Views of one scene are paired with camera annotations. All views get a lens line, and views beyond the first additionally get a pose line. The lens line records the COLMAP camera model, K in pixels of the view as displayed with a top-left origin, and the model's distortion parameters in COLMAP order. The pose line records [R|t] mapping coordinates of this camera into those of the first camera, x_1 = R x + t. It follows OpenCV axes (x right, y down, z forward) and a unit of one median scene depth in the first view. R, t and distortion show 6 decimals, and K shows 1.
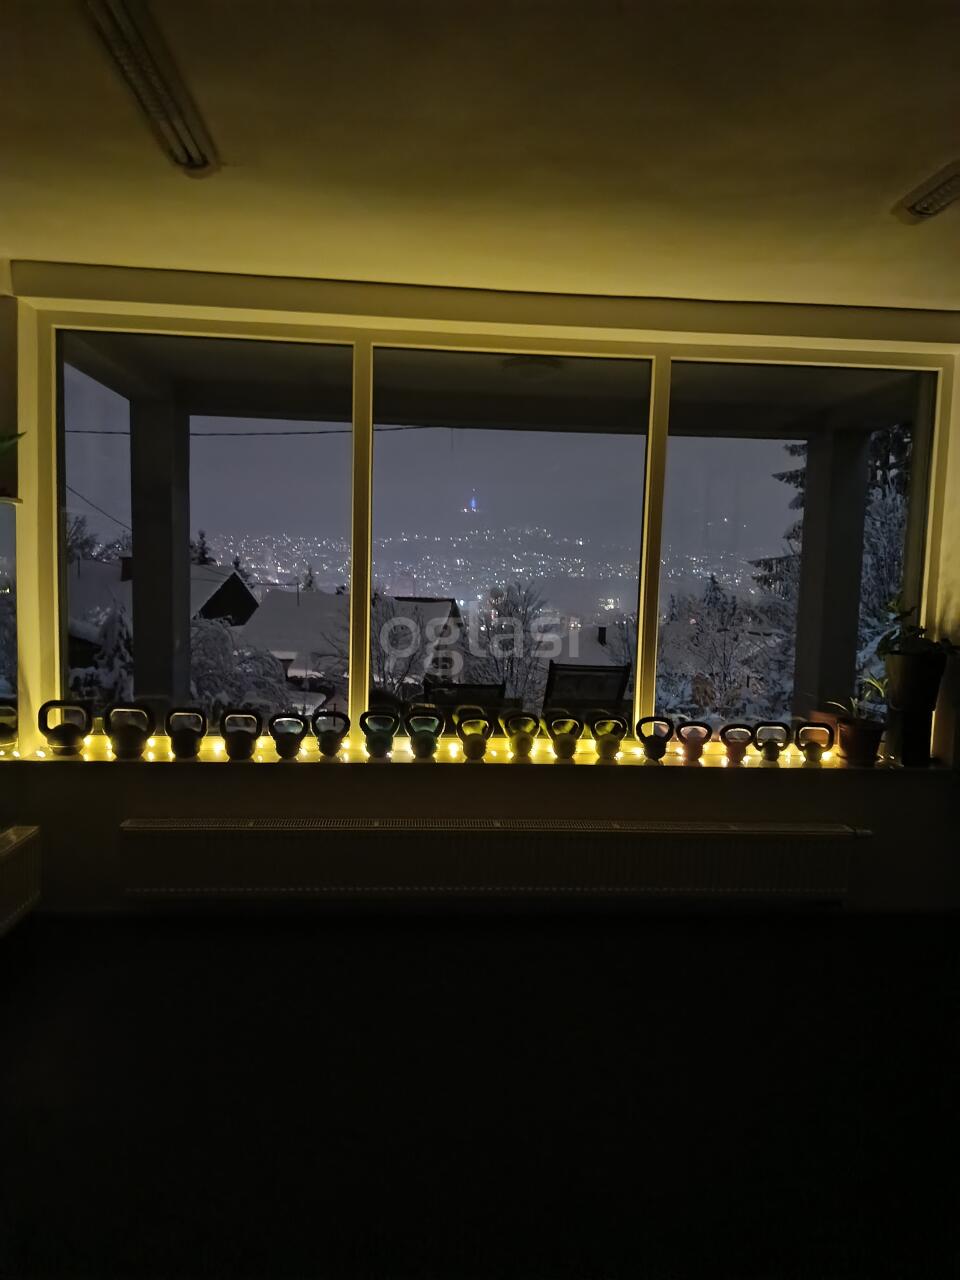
lens RADIAL K [[892.1, 0, 481.1], [0, 892.1, 631.5], [0, 0, 1]] dist [0.011477, -0.000920]
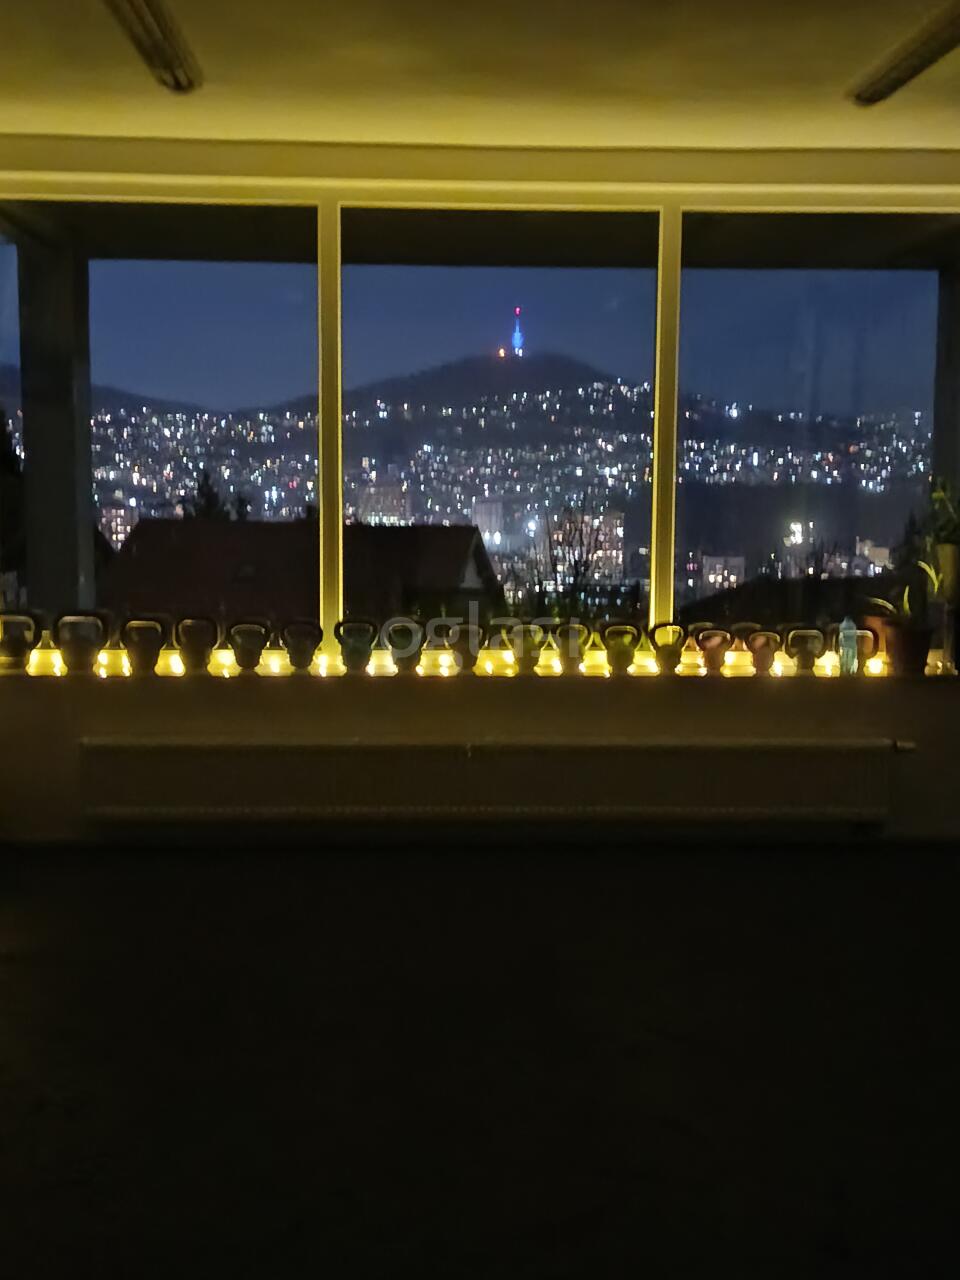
lens RADIAL K [[1781.9, 0, 480.9], [0, 1781.9, 647.0], [0, 0, 1]] dist [0.012910, 0.000000]
pose [[0.999317, -0.017378, -0.032606, 0.066270], [0.018313, 0.999423, 0.028596, 0.067637], [0.032090, -0.029174, 0.999059, -0.751438]]
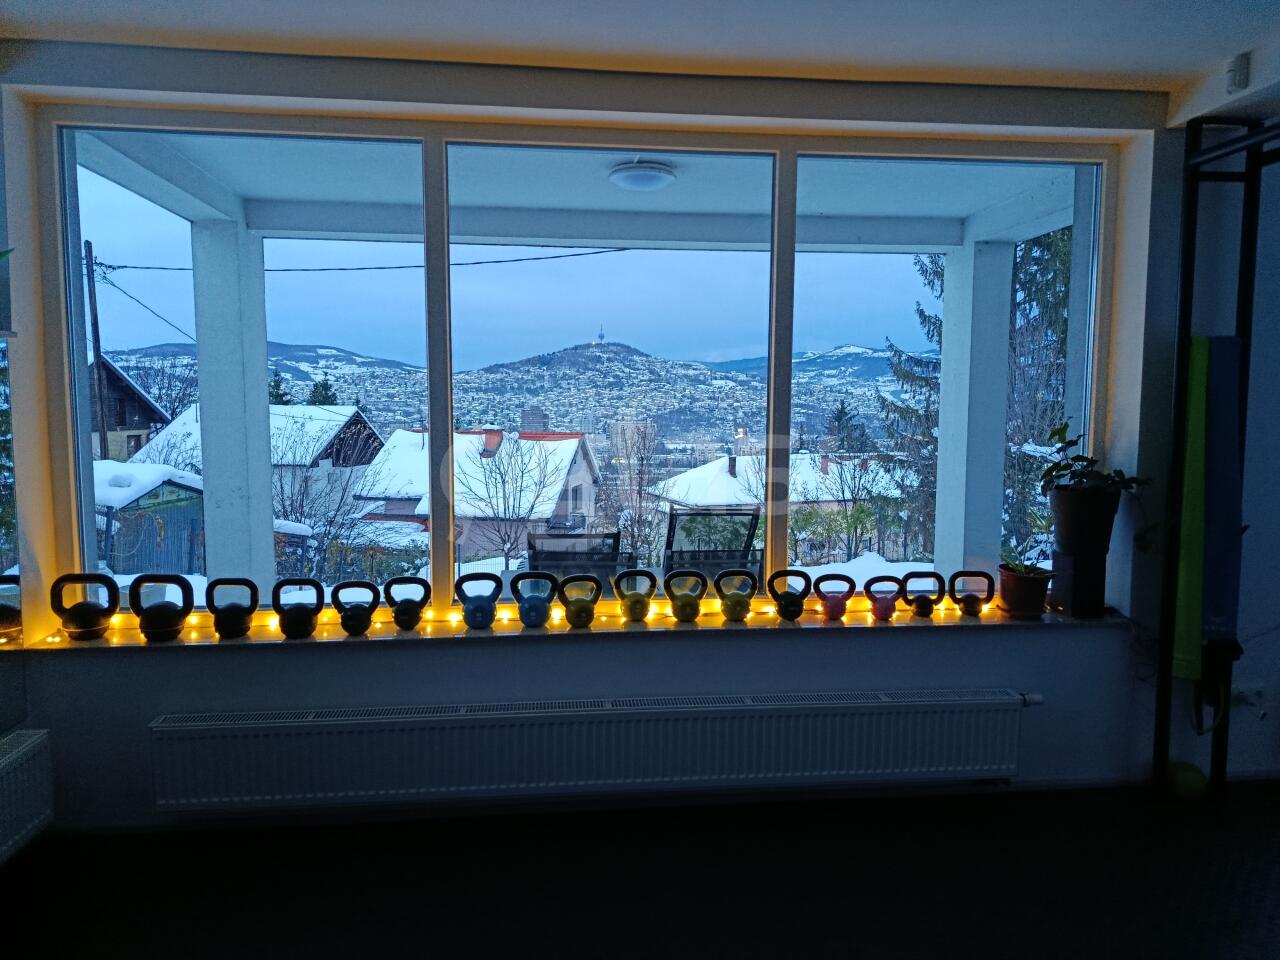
lens RADIAL K [[892.1, 0, 641.0], [0, 892.1, 475.6], [0, 0, 1]] dist [0.011477, -0.000920]
pose [[0.999077, -0.026210, 0.034034, 0.024987], [0.025802, 0.999591, 0.012372, -0.010476], [-0.034345, -0.011482, 0.999344, 0.145944]]
